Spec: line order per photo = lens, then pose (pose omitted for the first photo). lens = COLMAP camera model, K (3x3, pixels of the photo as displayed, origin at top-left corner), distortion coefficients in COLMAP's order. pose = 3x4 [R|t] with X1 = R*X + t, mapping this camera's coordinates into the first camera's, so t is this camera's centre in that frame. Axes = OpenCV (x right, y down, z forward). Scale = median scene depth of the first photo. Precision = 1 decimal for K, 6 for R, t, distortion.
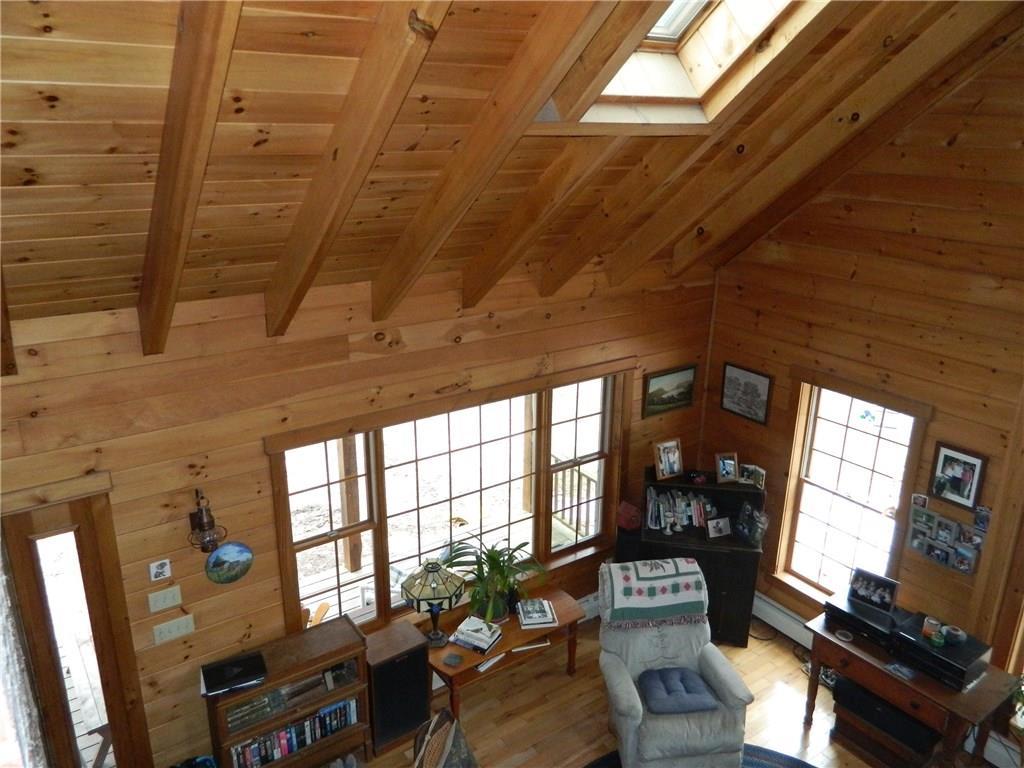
lens RADIAL K [[771.8, 0, 507.7], [0, 771.8, 385.7], [0, 0, 1]] dist [0.026528, -0.015697]
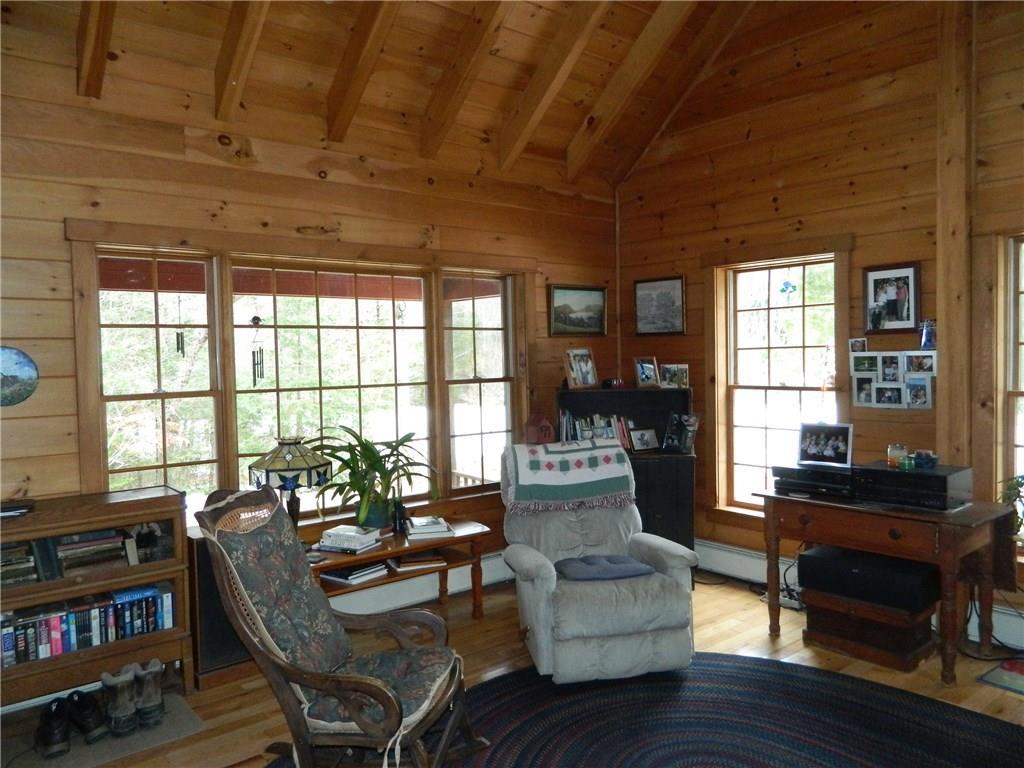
lens RADIAL K [[771.8, 0, 510.2], [0, 771.8, 378.9], [0, 0, 1]] dist [0.026528, -0.015697]
pose [[0.996189, -0.033006, 0.080735, 0.066481], [0.055318, 0.954739, -0.292255, 0.413671], [-0.067435, 0.295607, 0.952927, 0.201086]]
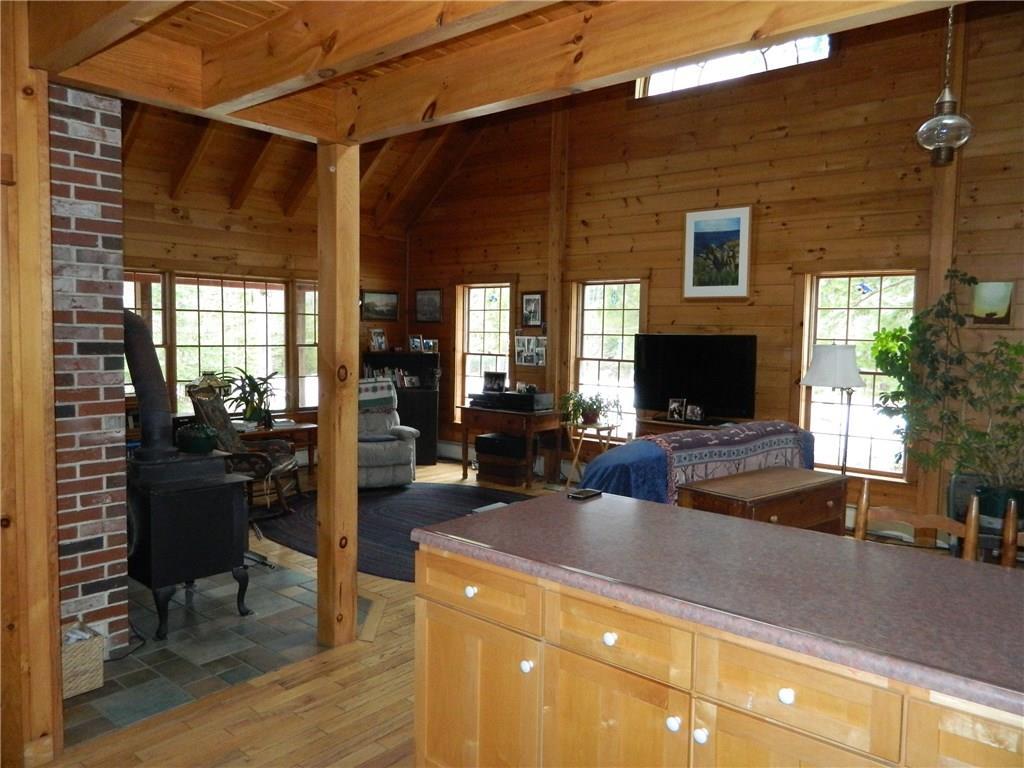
lens RADIAL K [[771.8, 0, 505.6], [0, 771.8, 378.4], [0, 0, 1]] dist [0.026528, -0.015697]
pose [[0.969714, -0.010634, 0.244013, 0.093433], [0.074028, 0.964855, -0.252141, 0.655330], [-0.232756, 0.262568, 0.936420, -0.526183]]
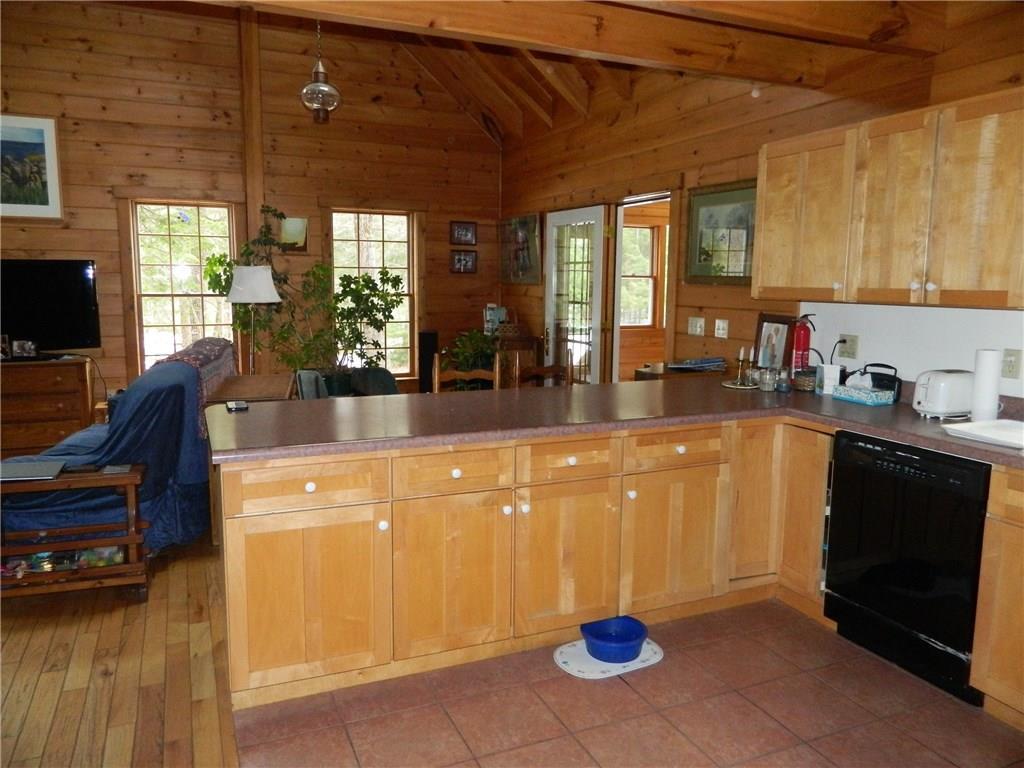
lens RADIAL K [[771.8, 0, 519.3], [0, 771.8, 383.9], [0, 0, 1]] dist [0.026528, -0.015697]
pose [[0.198320, -0.147000, 0.969051, -0.226509], [0.315462, 0.945653, 0.078890, 0.605864], [-0.927983, 0.290053, 0.233915, -0.337622]]
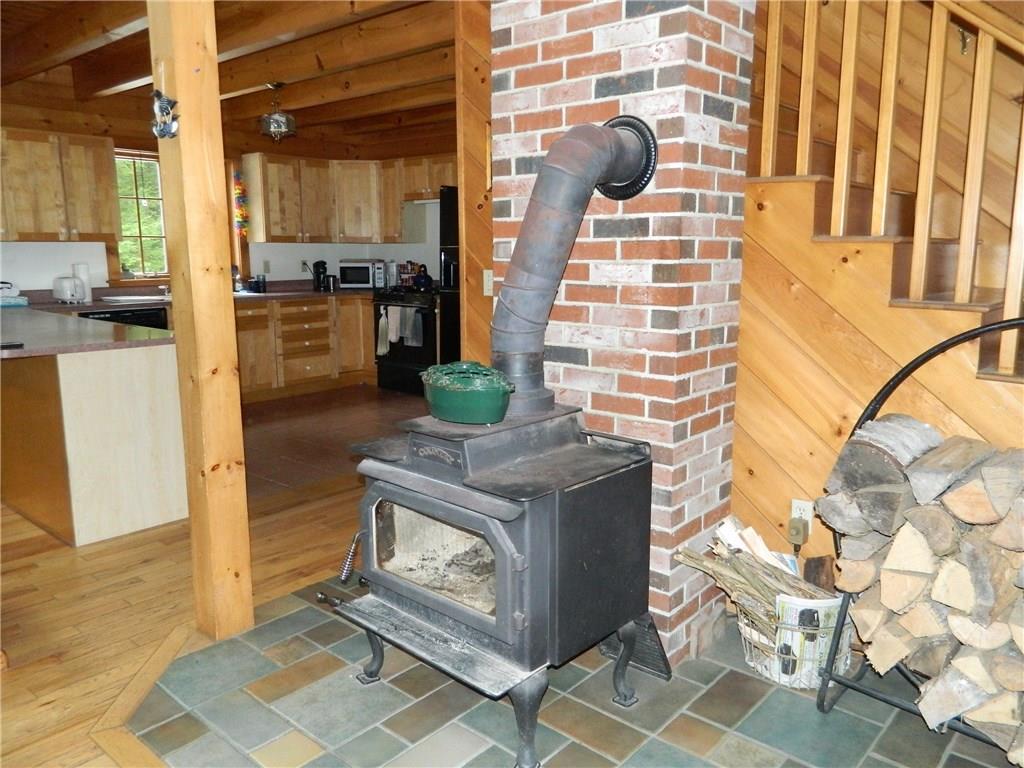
lens RADIAL K [[771.8, 0, 515.2], [0, 771.8, 377.0], [0, 0, 1]] dist [0.026528, -0.015697]
pose [[-0.972118, 0.032854, -0.232179, 0.040961], [-0.082101, 0.879779, 0.468240, 0.276176], [0.219650, 0.474247, -0.852552, 0.721246]]
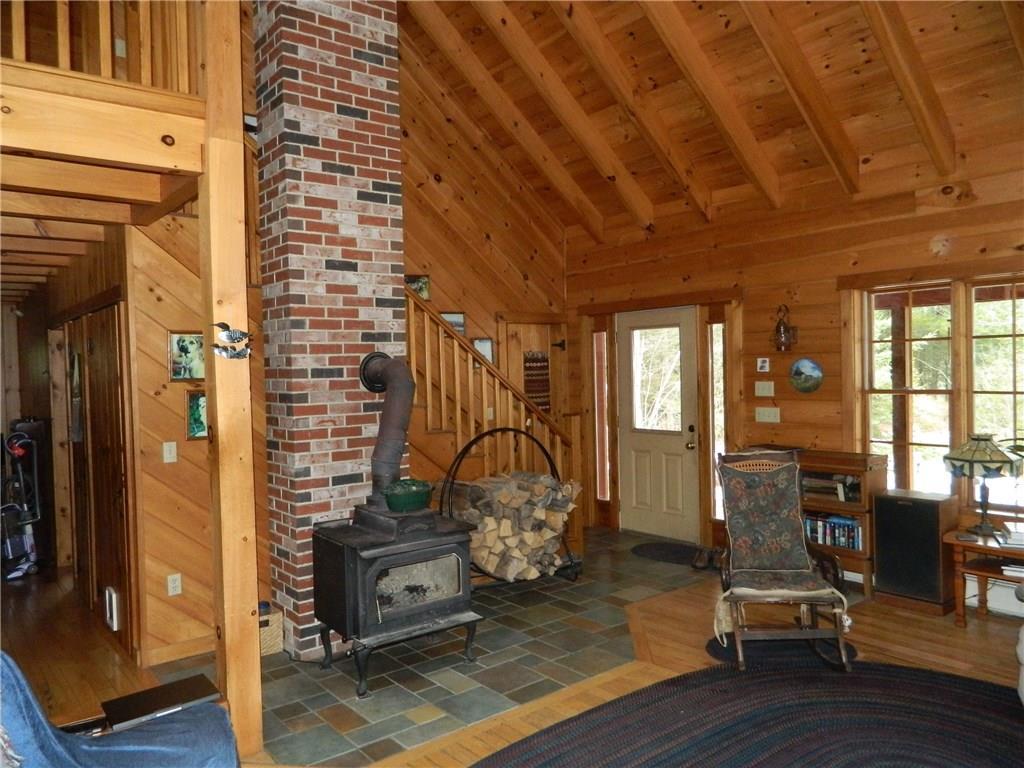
lens RADIAL K [[771.8, 0, 514.0], [0, 771.8, 378.7], [0, 0, 1]] dist [0.026528, -0.015697]
pose [[0.069536, 0.001475, -0.997578, 0.783092], [-0.298177, 0.954314, -0.019374, 0.348002], [0.951974, 0.298802, 0.066799, 0.379045]]
